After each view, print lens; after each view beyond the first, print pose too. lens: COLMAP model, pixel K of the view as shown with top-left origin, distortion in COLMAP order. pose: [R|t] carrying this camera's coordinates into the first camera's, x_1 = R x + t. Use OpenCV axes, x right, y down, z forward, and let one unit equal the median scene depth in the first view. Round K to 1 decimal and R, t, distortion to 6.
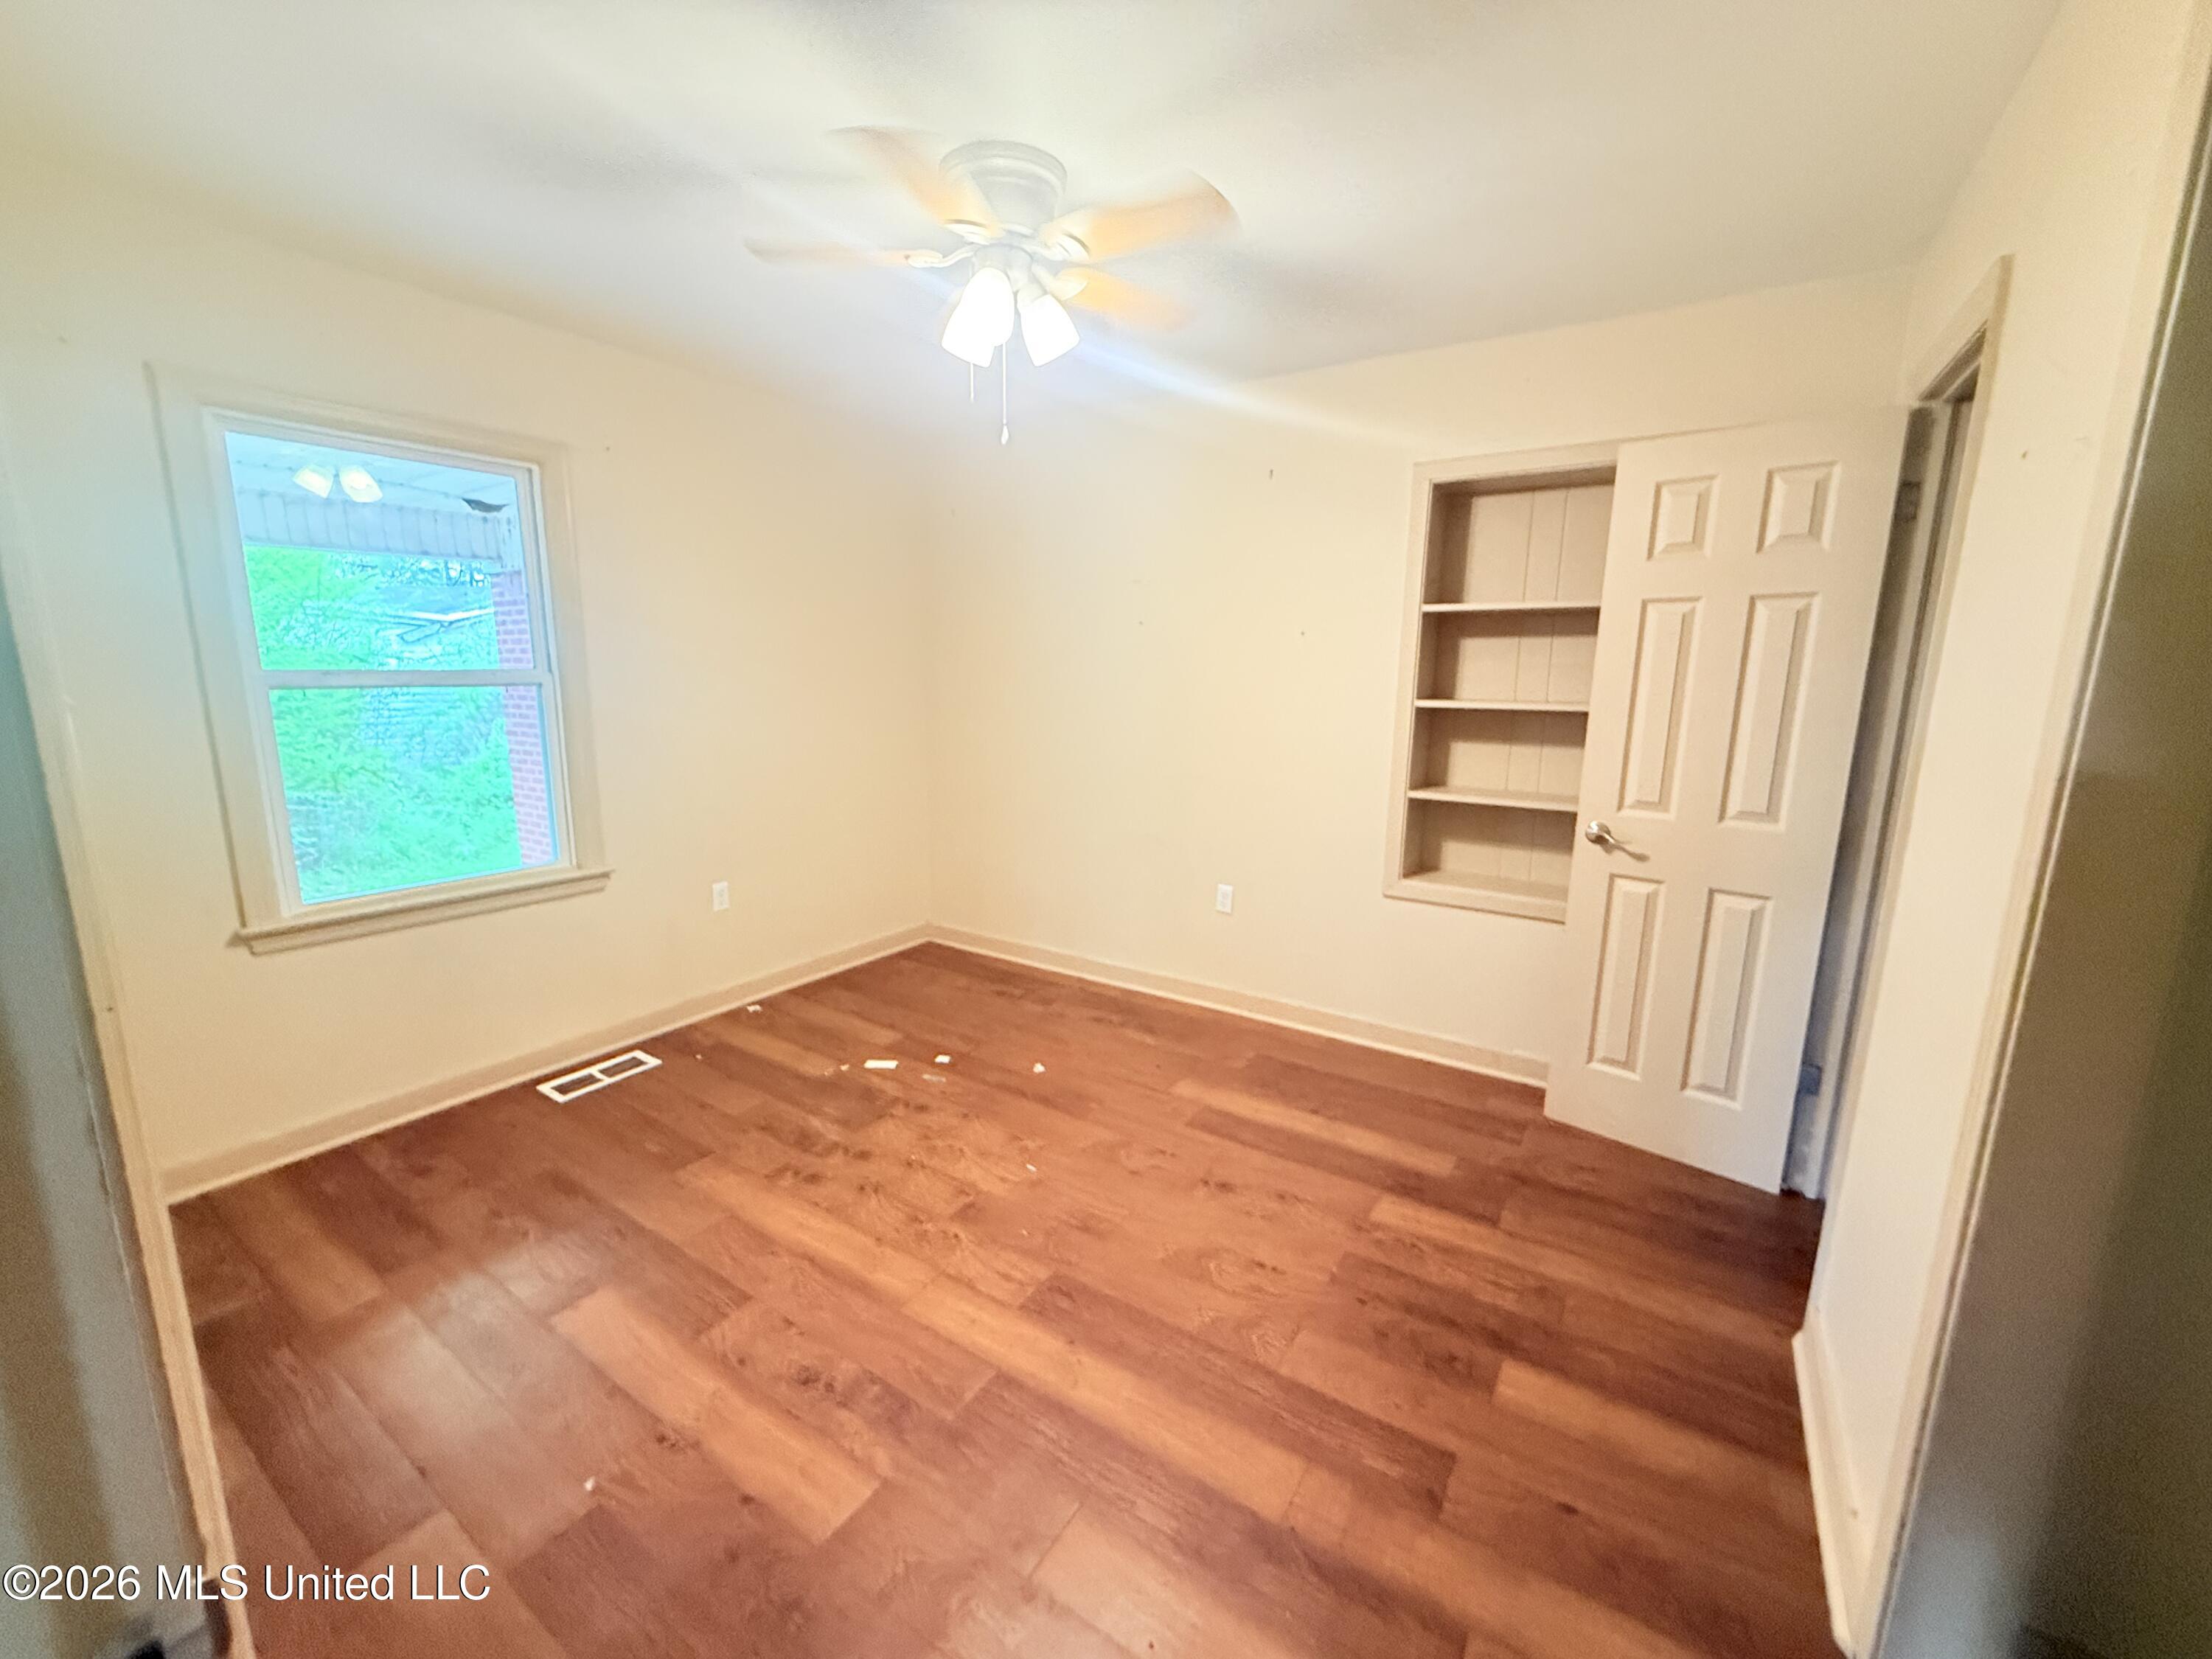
lens RADIAL K [[883.8, 0, 1106.0], [0, 883.8, 829.5], [0, 0, 1]] dist [0.000763, 0.000156]
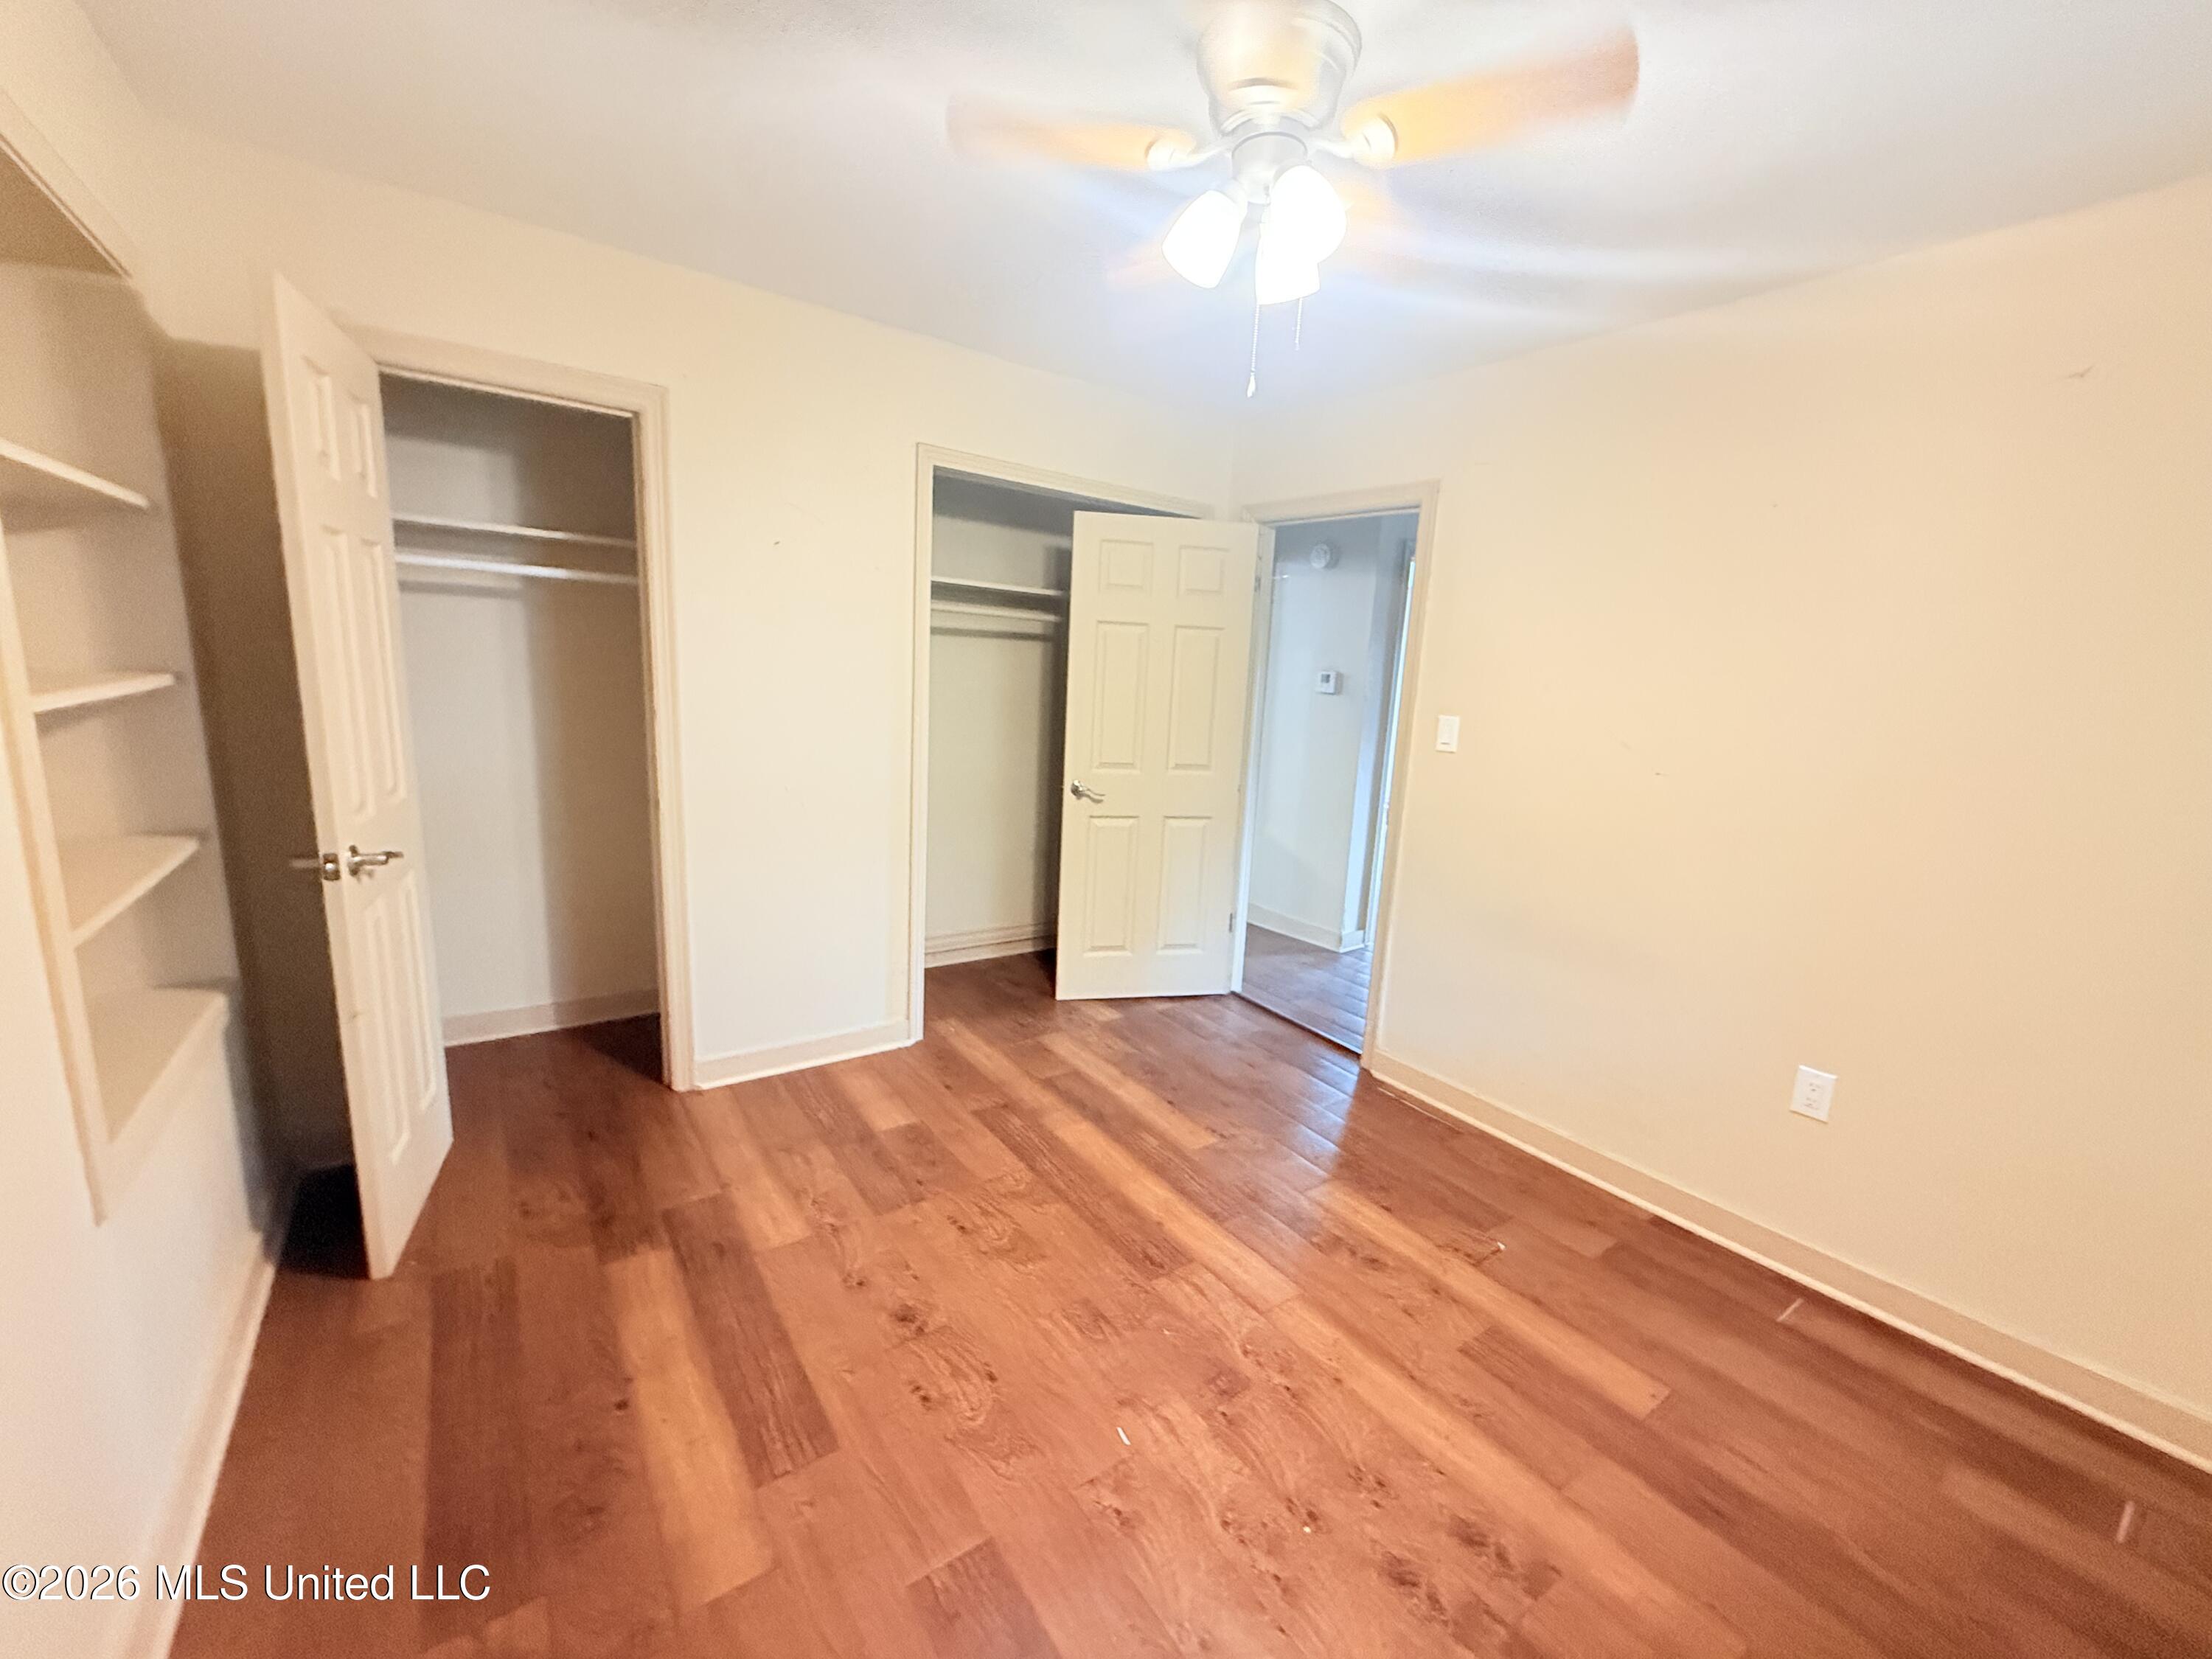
lens RADIAL K [[883.8, 0, 1106.0], [0, 883.8, 829.5], [0, 0, 1]] dist [0.000763, 0.000156]
pose [[-0.930549, -0.124667, 0.344292, -0.290412], [0.004751, 0.936068, 0.351788, -0.324786], [-0.366137, 0.328992, -0.870465, 1.715384]]
